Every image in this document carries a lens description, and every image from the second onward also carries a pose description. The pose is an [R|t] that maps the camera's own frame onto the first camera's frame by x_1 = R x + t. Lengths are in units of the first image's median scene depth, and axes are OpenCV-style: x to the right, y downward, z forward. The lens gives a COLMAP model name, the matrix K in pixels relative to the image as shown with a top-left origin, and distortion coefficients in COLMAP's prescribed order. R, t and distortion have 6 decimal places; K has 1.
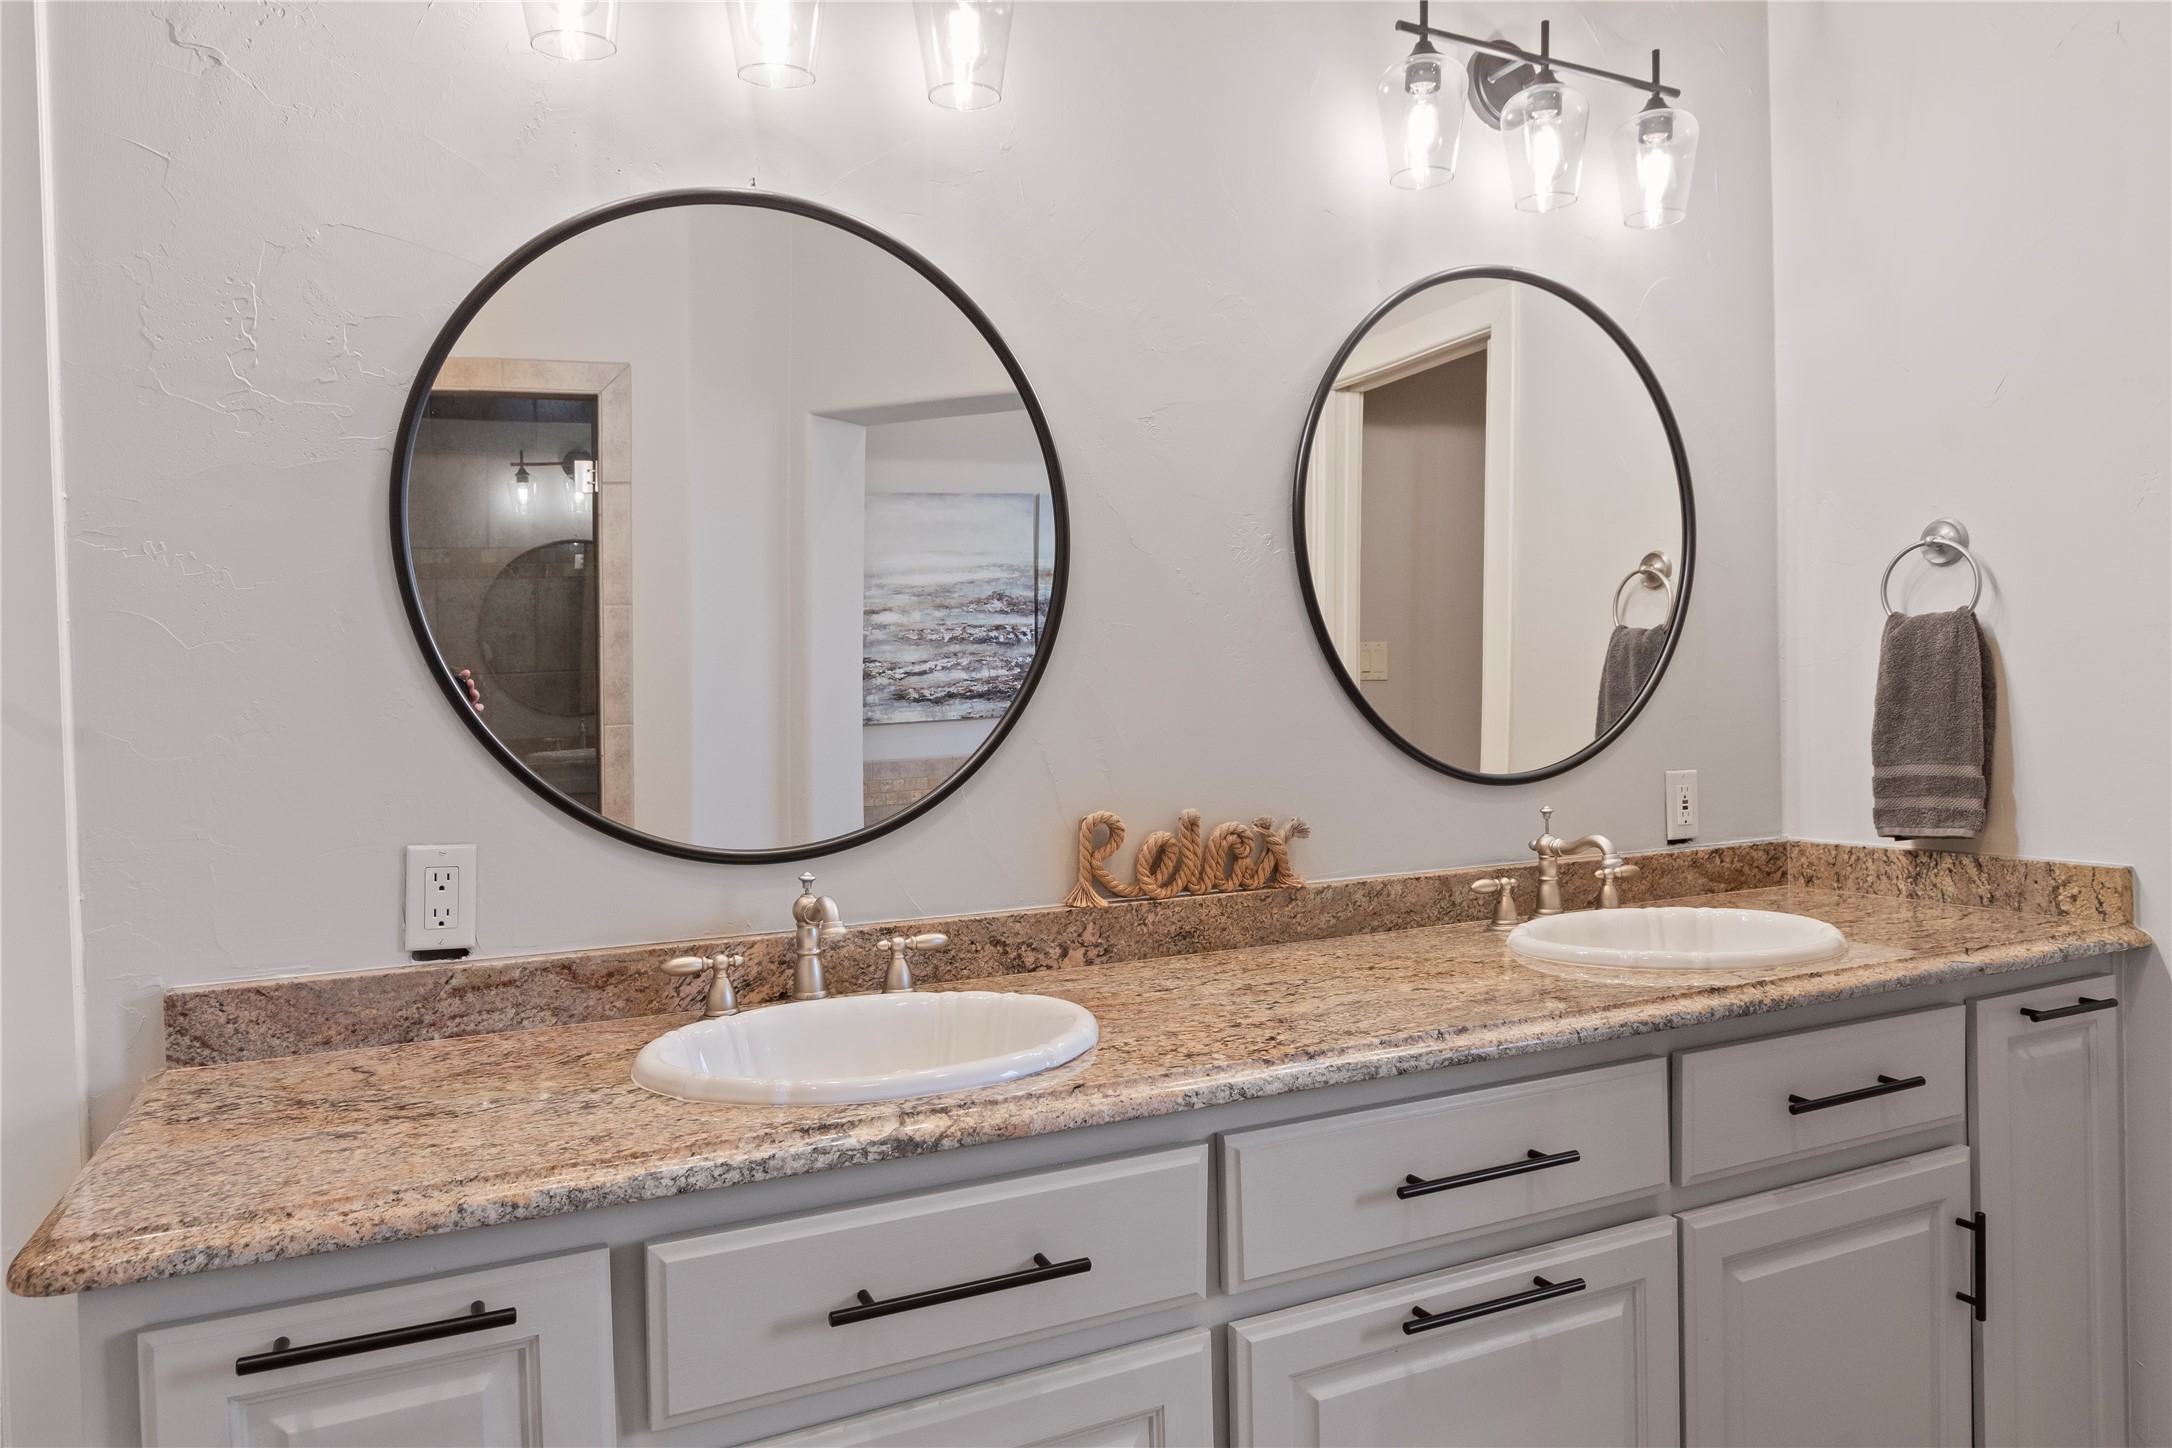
lens RADIAL K [[1417.1, 0, 1086.0], [0, 1417.1, 724.0], [0, 0, 1]] dist [-0.001961, -0.001122]
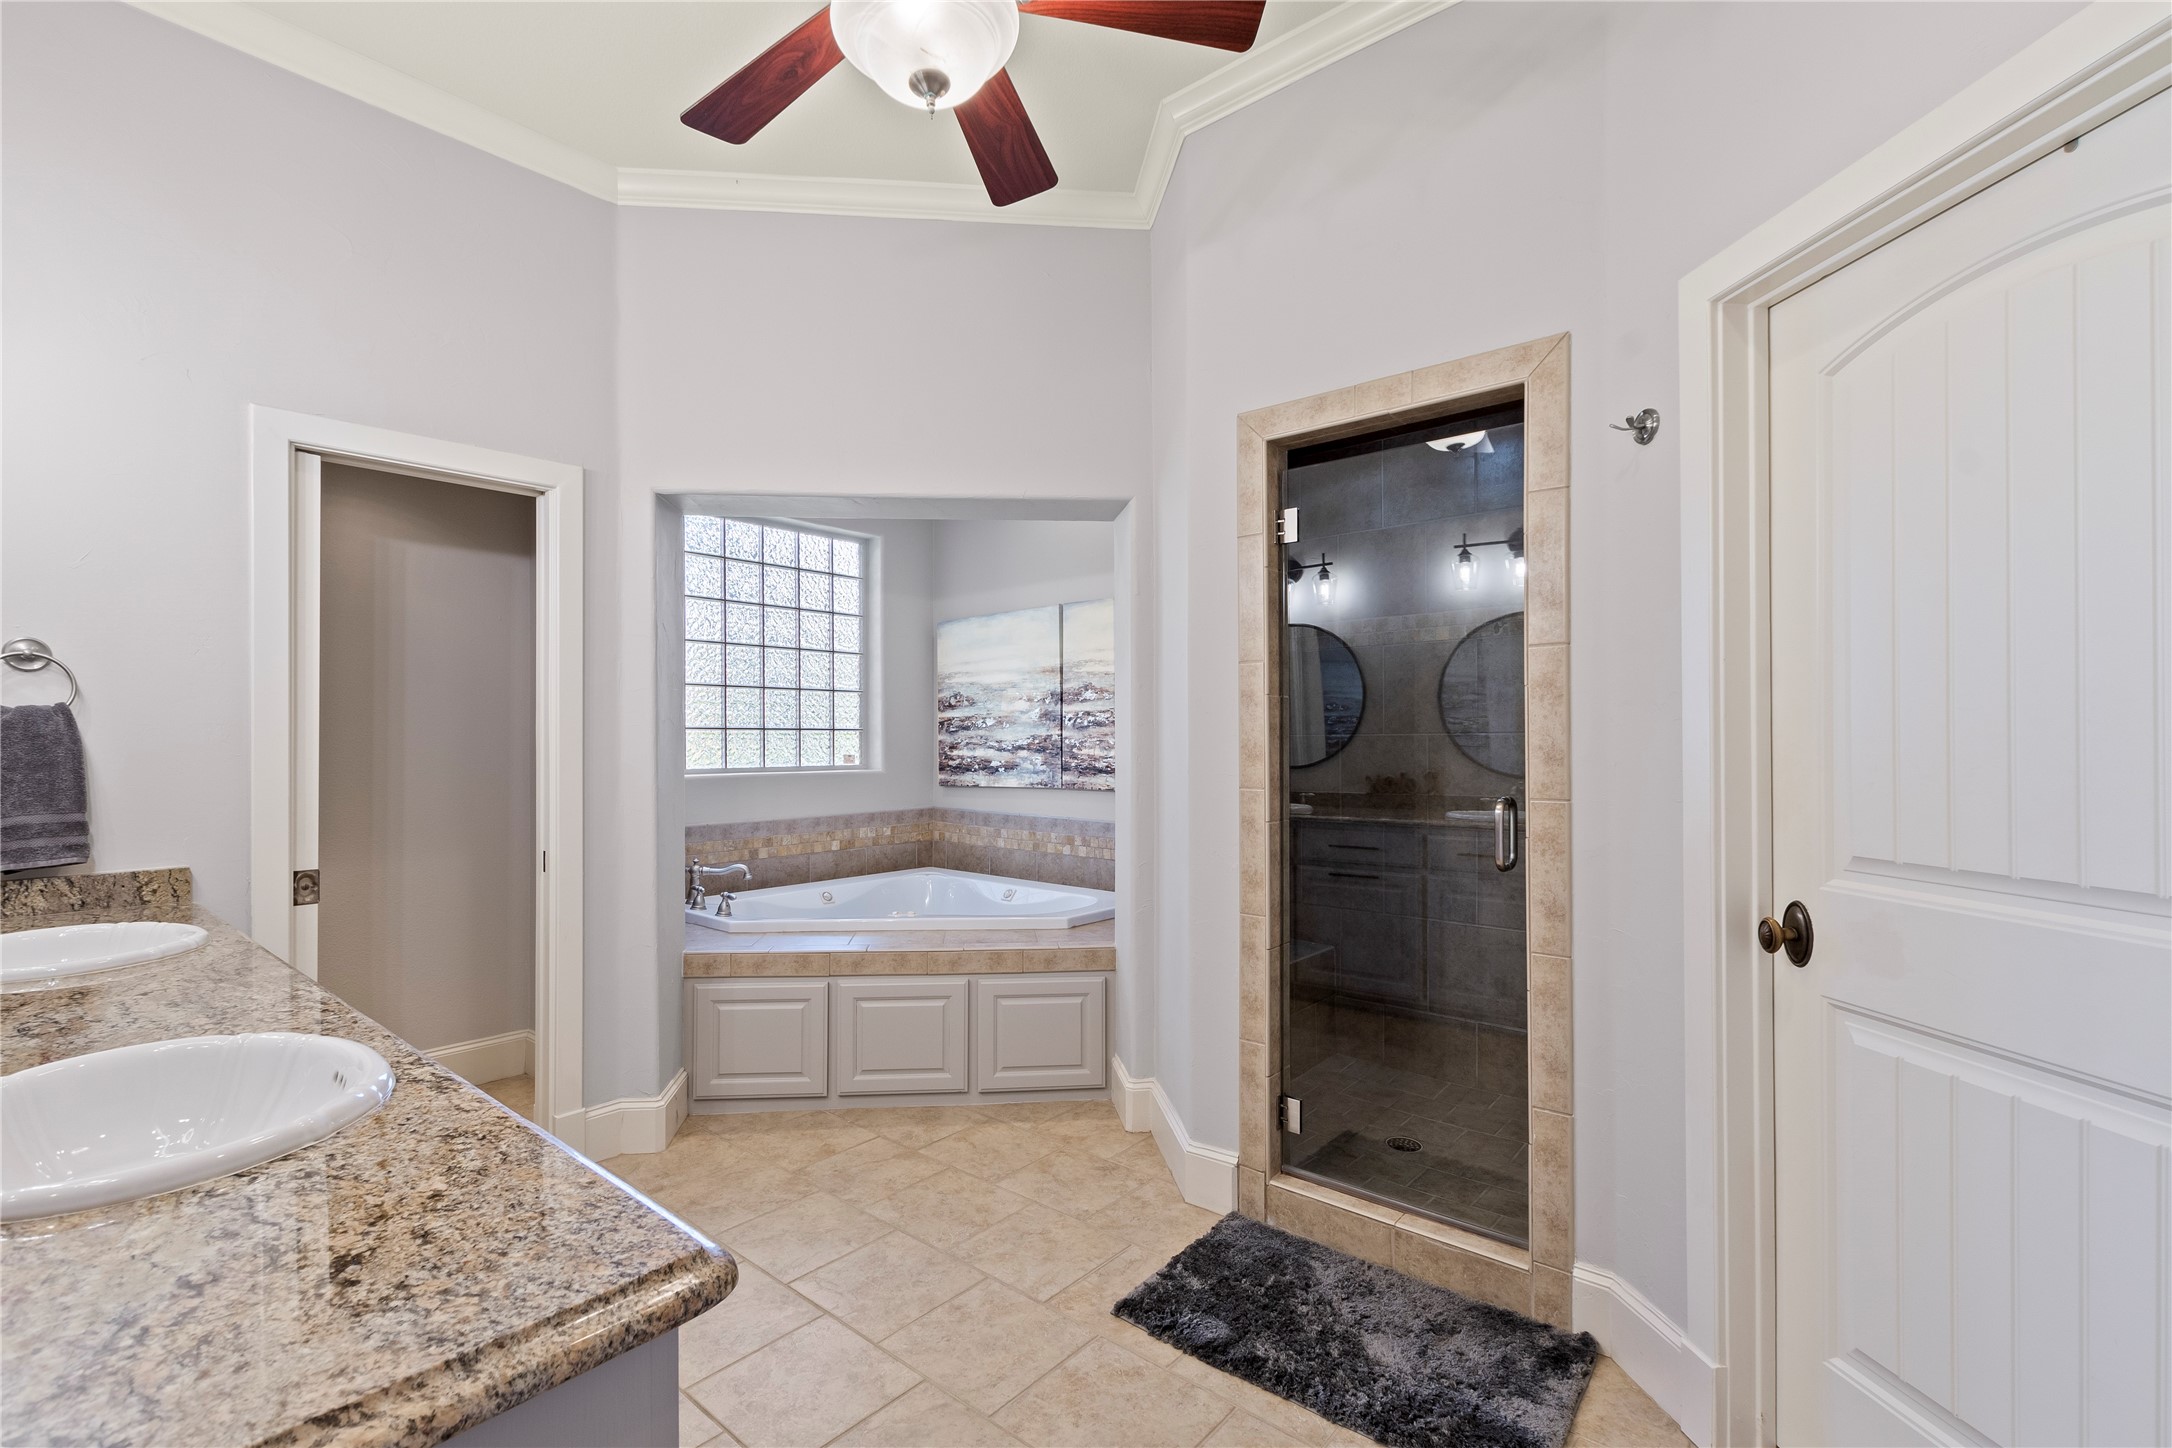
lens RADIAL K [[966.1, 0, 1086.0], [0, 966.1, 724.0], [0, 0, 1]] dist [0.000017, -0.000015]
pose [[-0.425779, 0.045748, 0.903670, -0.736002], [0.030345, 0.998881, -0.036270, 0.005545], [-0.904318, 0.011979, -0.426691, 0.505812]]
